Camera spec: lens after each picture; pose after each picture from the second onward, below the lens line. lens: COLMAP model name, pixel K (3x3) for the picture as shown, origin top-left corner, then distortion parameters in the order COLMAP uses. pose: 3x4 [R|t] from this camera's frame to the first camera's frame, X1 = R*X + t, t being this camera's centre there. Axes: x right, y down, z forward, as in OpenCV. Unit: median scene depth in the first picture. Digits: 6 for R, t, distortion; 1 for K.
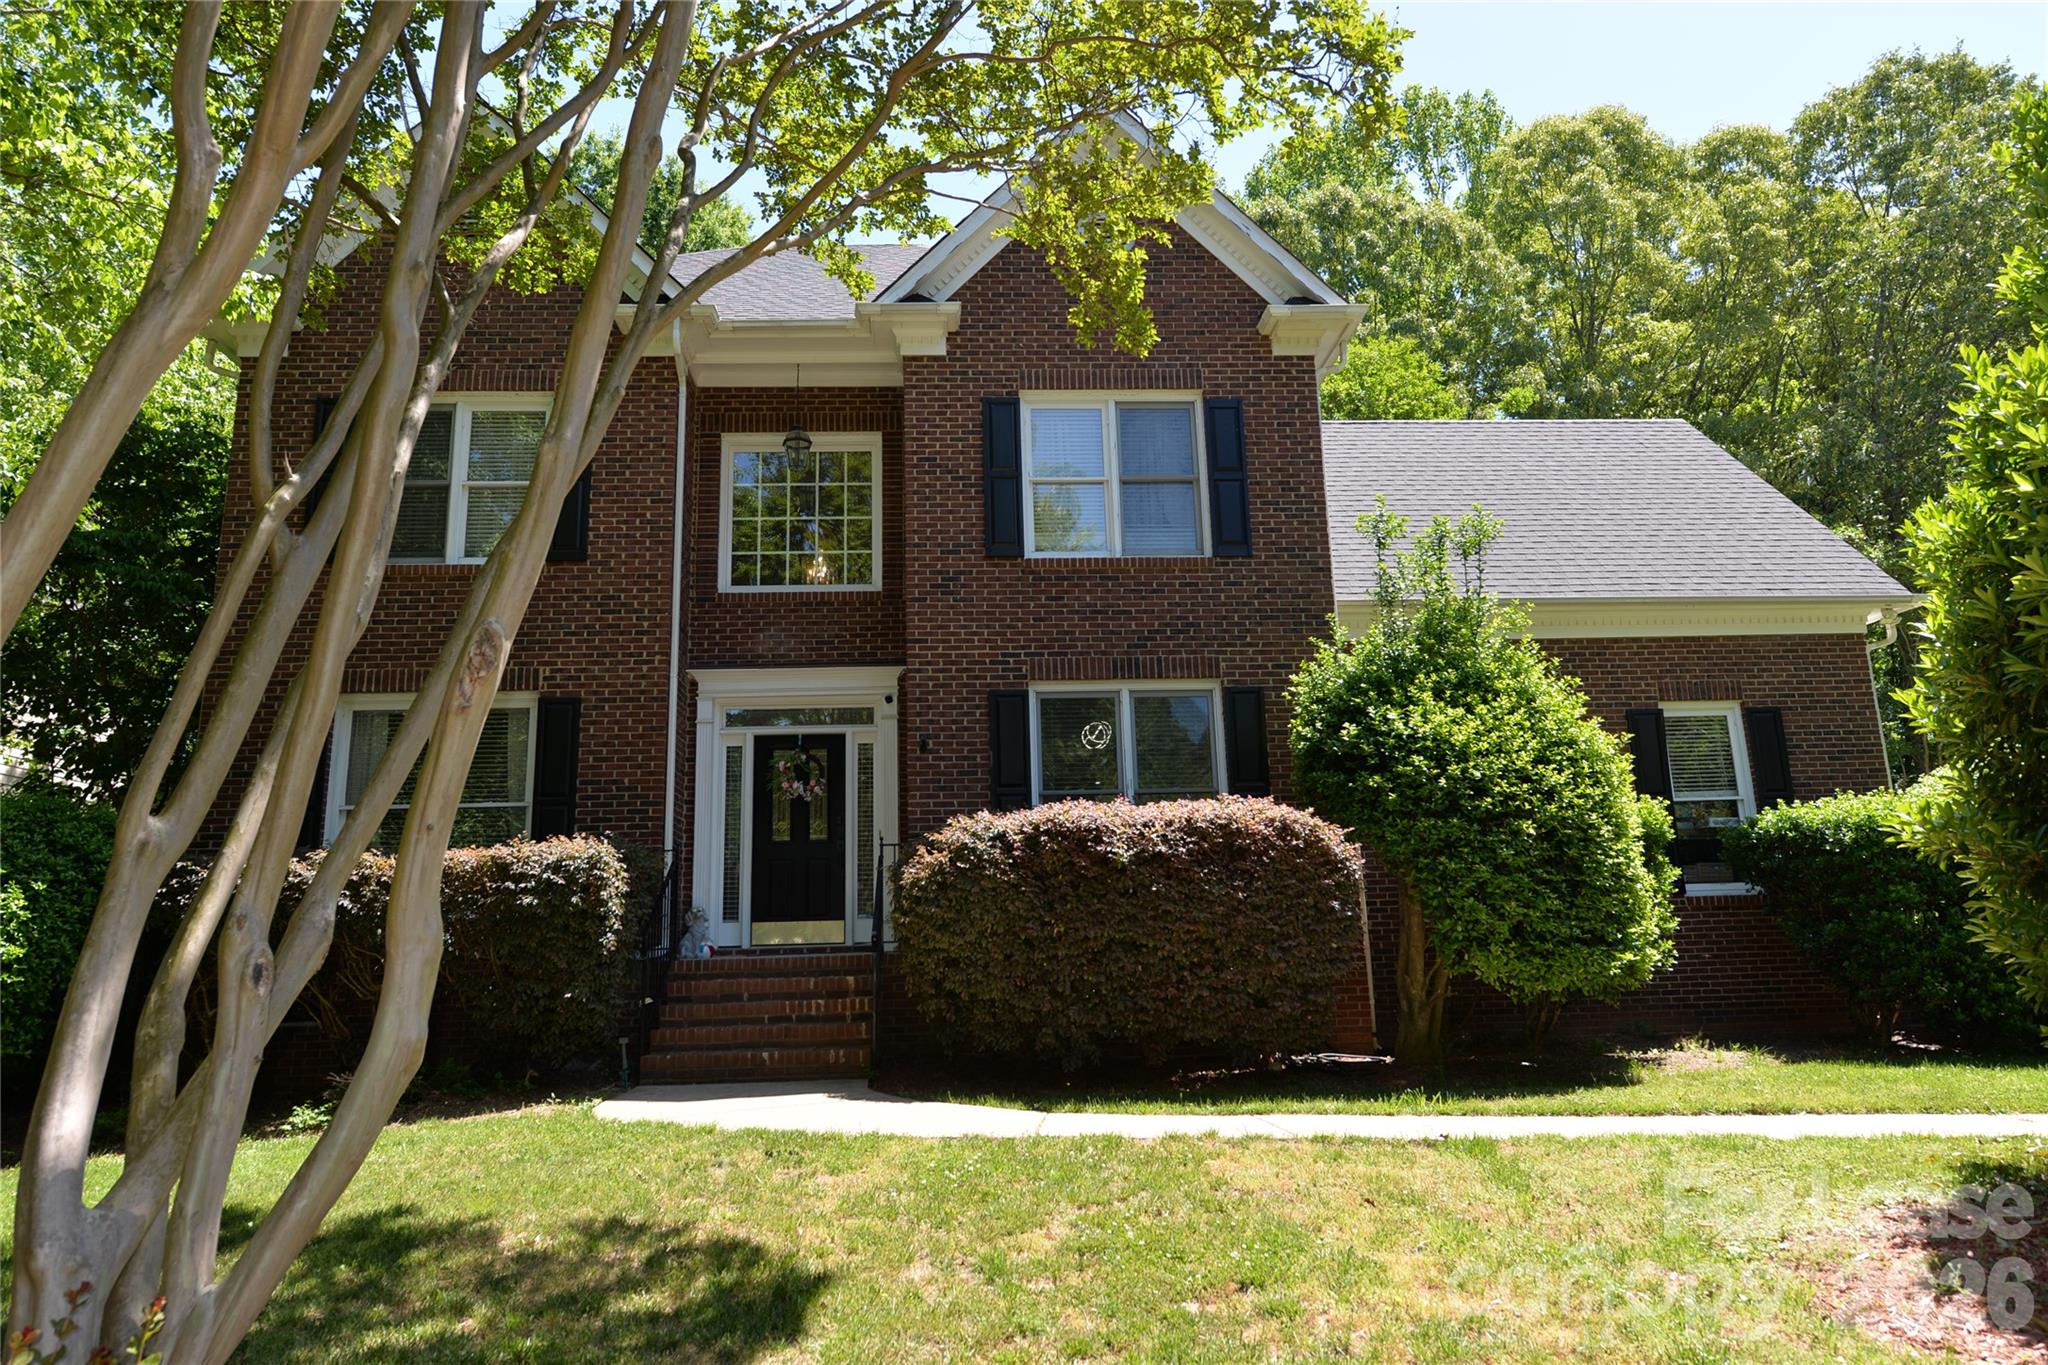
lens RADIAL K [[1370.4, 0, 1020.9], [0, 1370.4, 681.5], [0, 0, 1]] dist [0.011608, -0.004440]
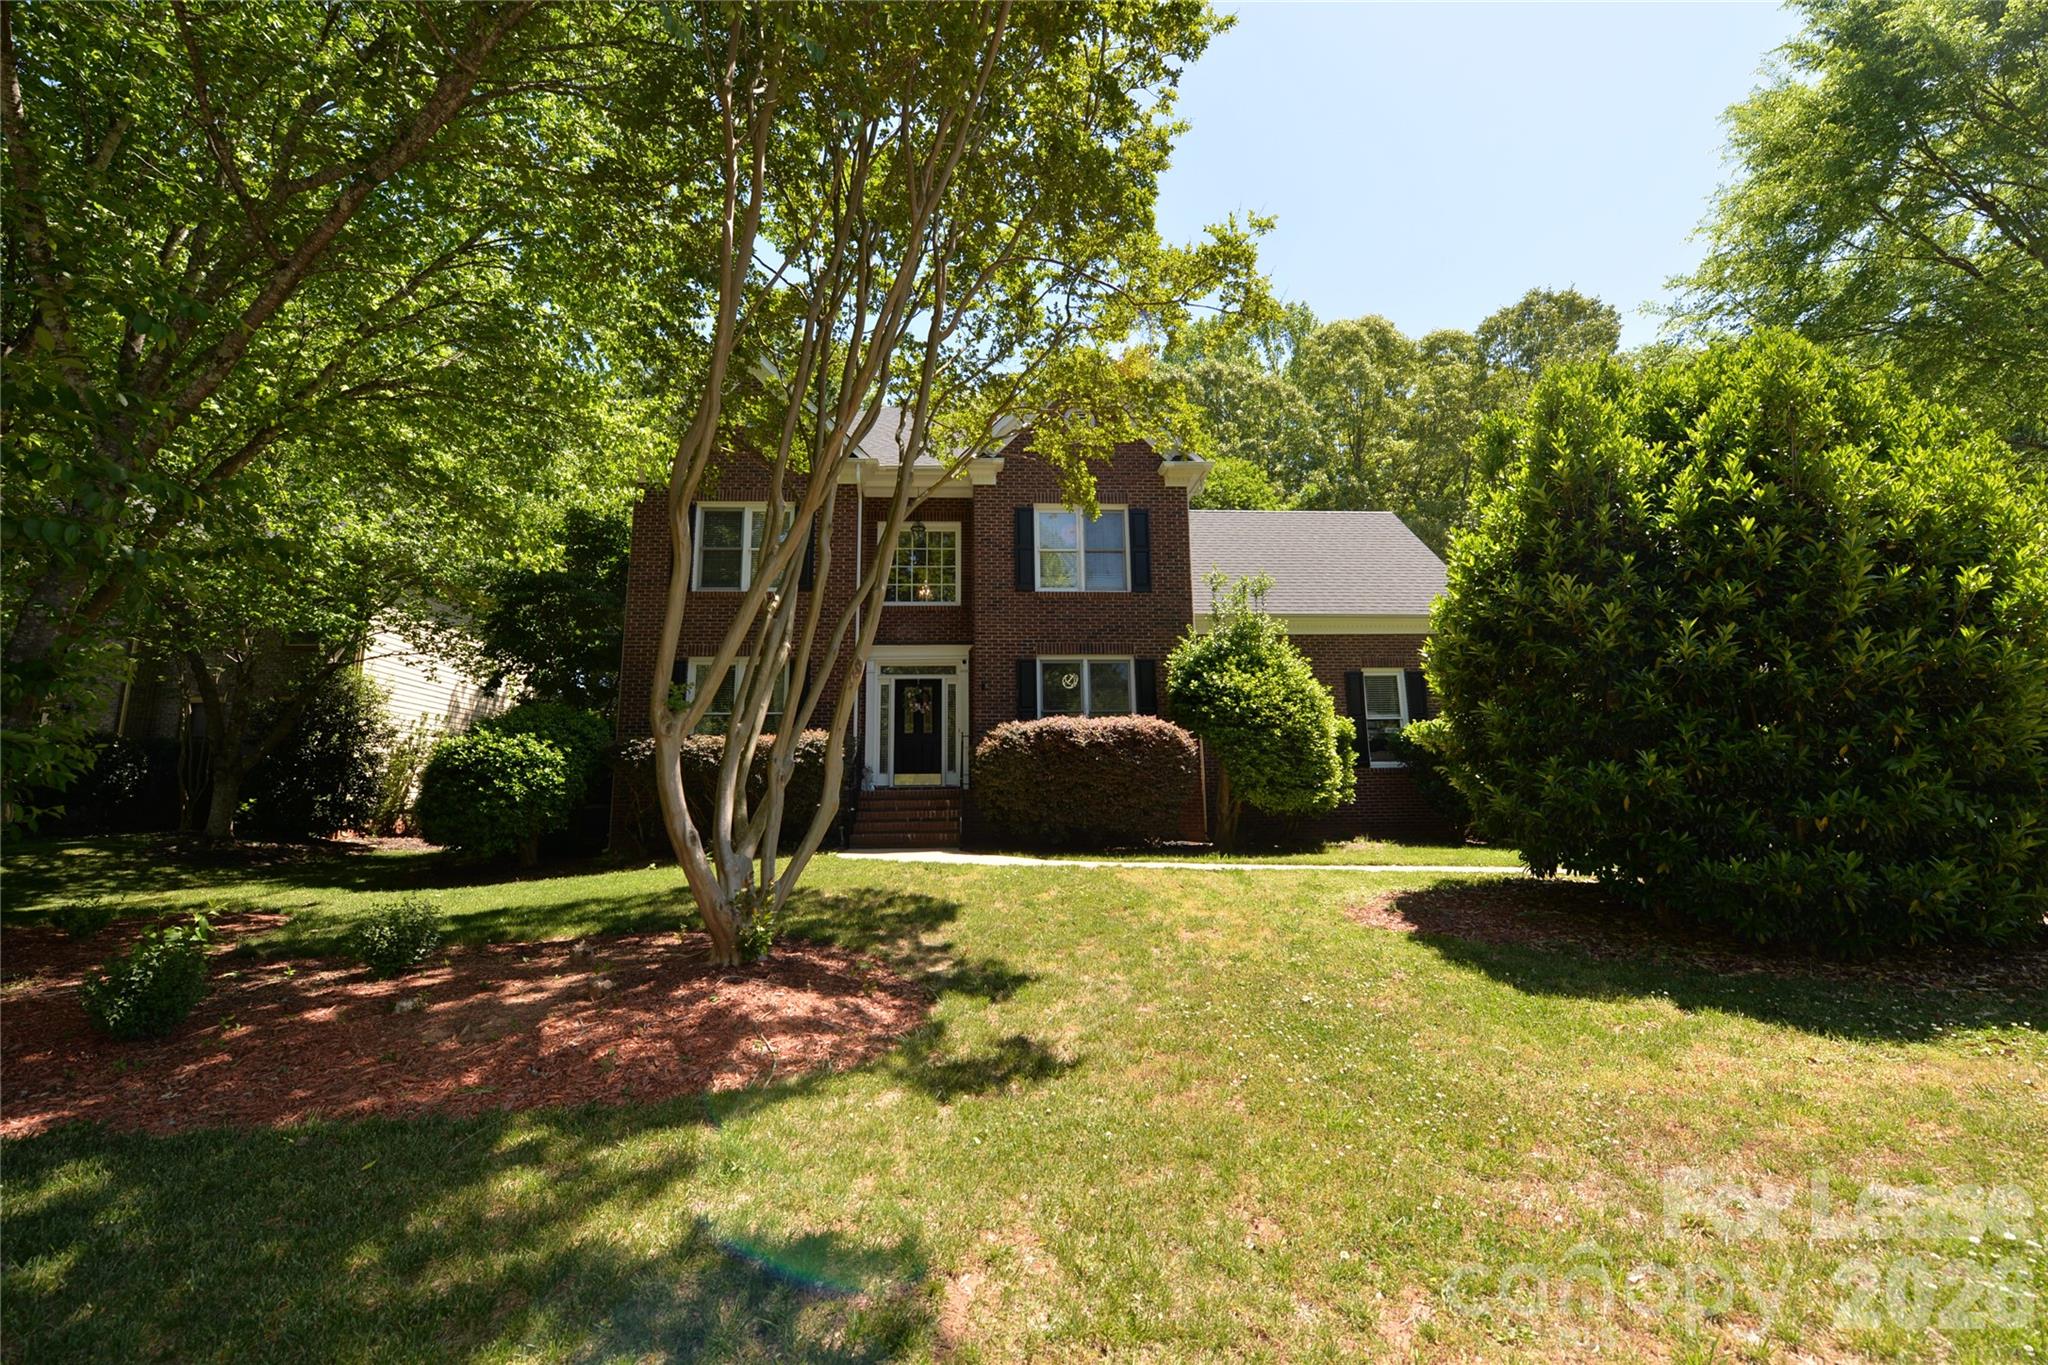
lens RADIAL K [[847.4, 0, 1024.0], [0, 847.4, 686.5], [0, 0, 1]] dist [-0.000992, -0.000059]
pose [[0.999895, 0.014290, 0.002394, -0.014350], [-0.014407, 0.998142, 0.059205, -0.025479], [-0.001543, -0.059234, 0.998243, -0.212304]]
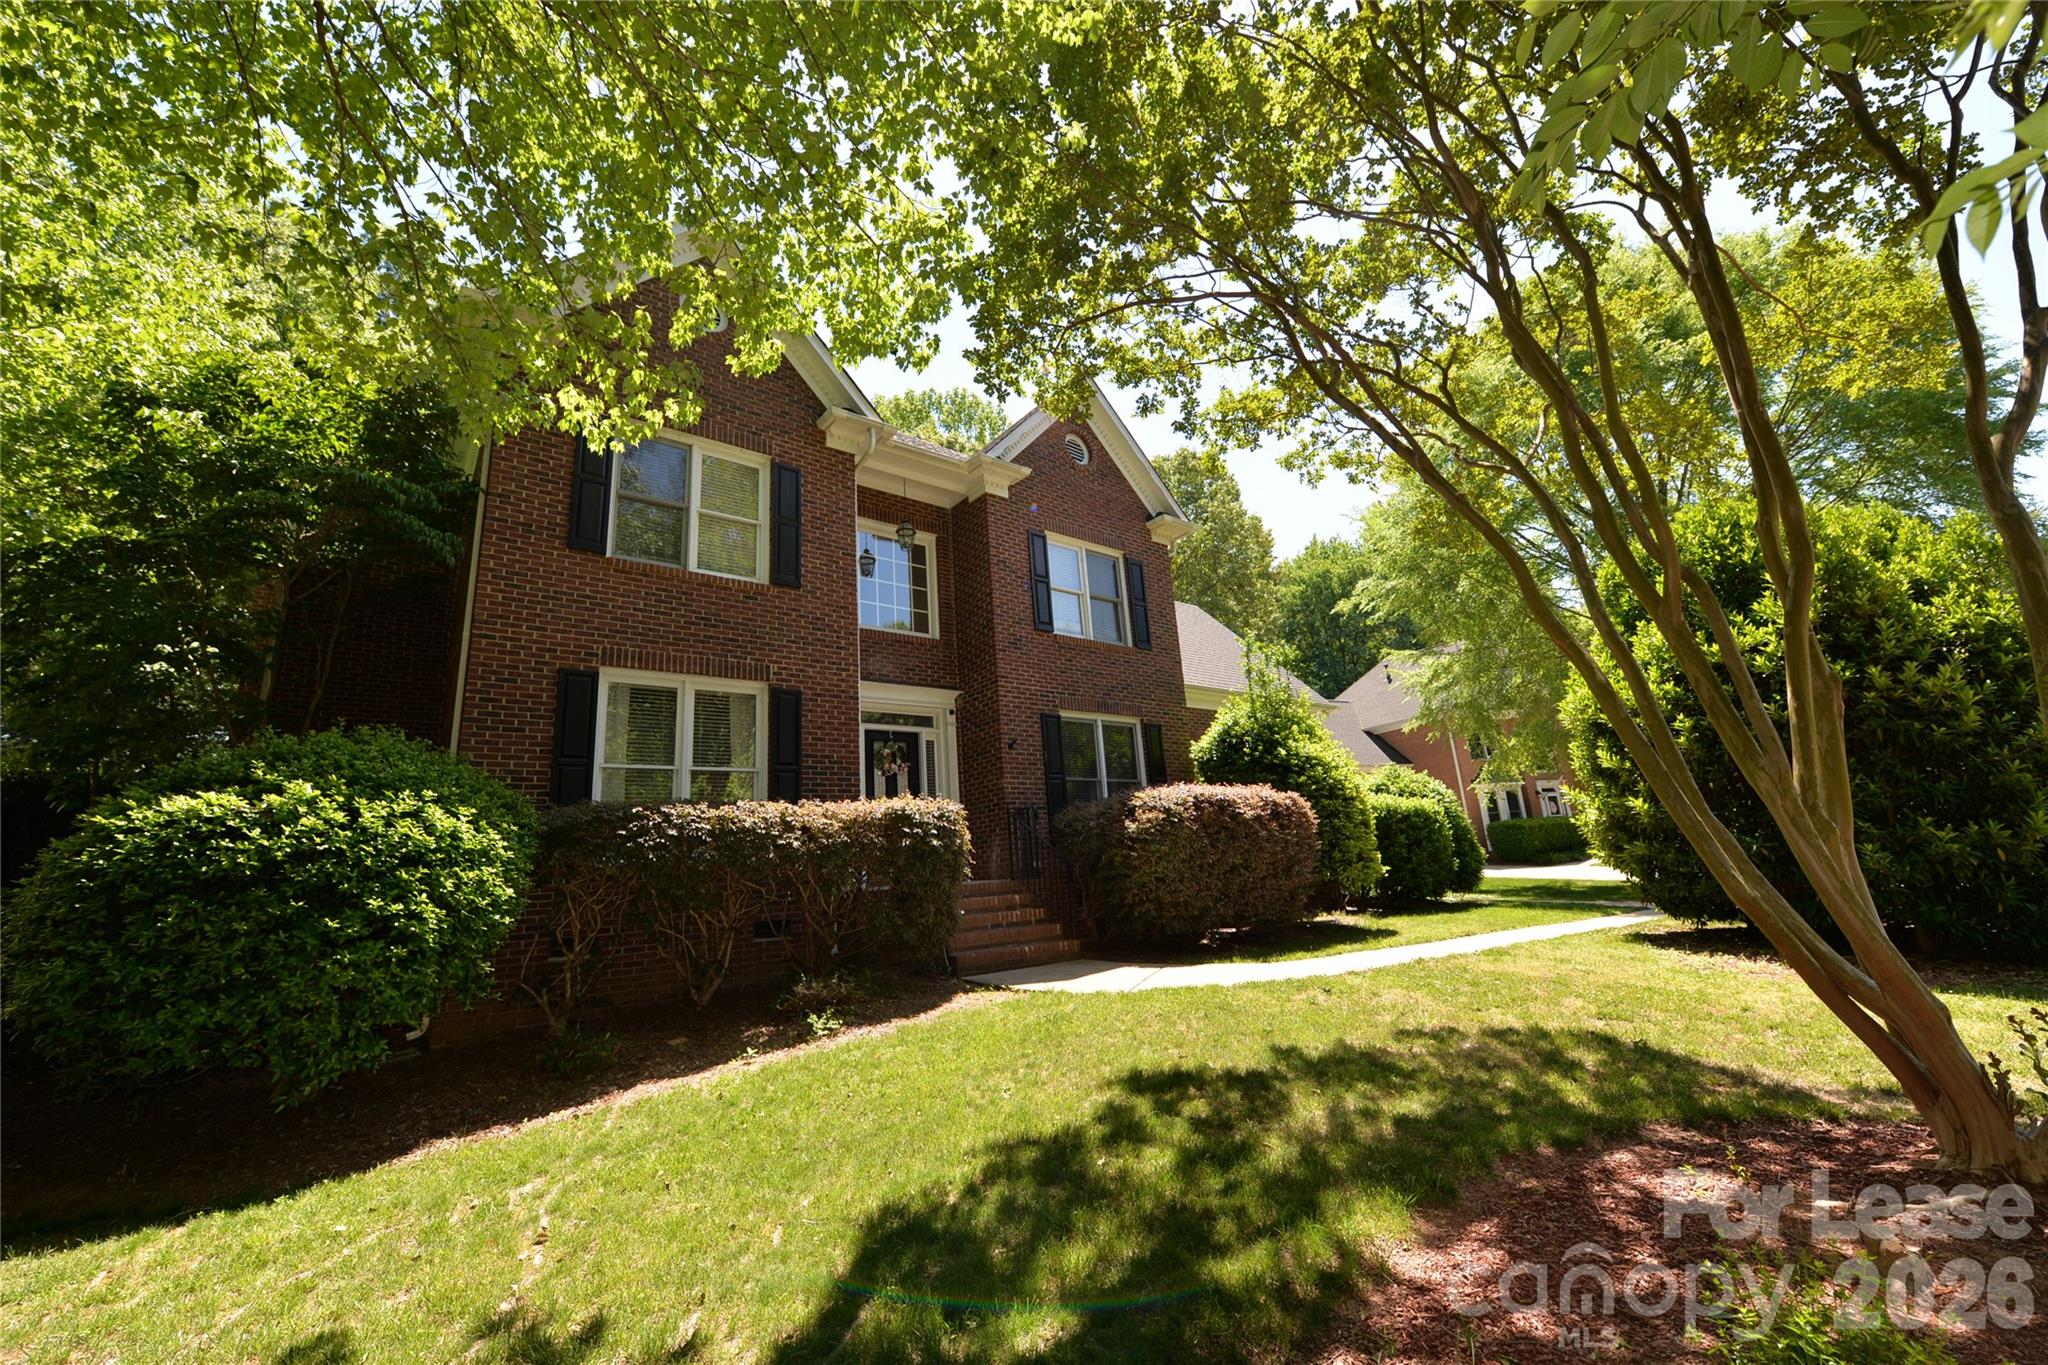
lens RADIAL K [[847.4, 0, 1024.5], [0, 847.4, 677.6], [0, 0, 1]] dist [-0.000992, -0.000059]
pose [[0.800984, 0.112071, 0.588103, -0.600984], [-0.079556, 0.993536, -0.080978, 0.045763], [-0.593376, 0.018075, 0.804722, 0.212264]]
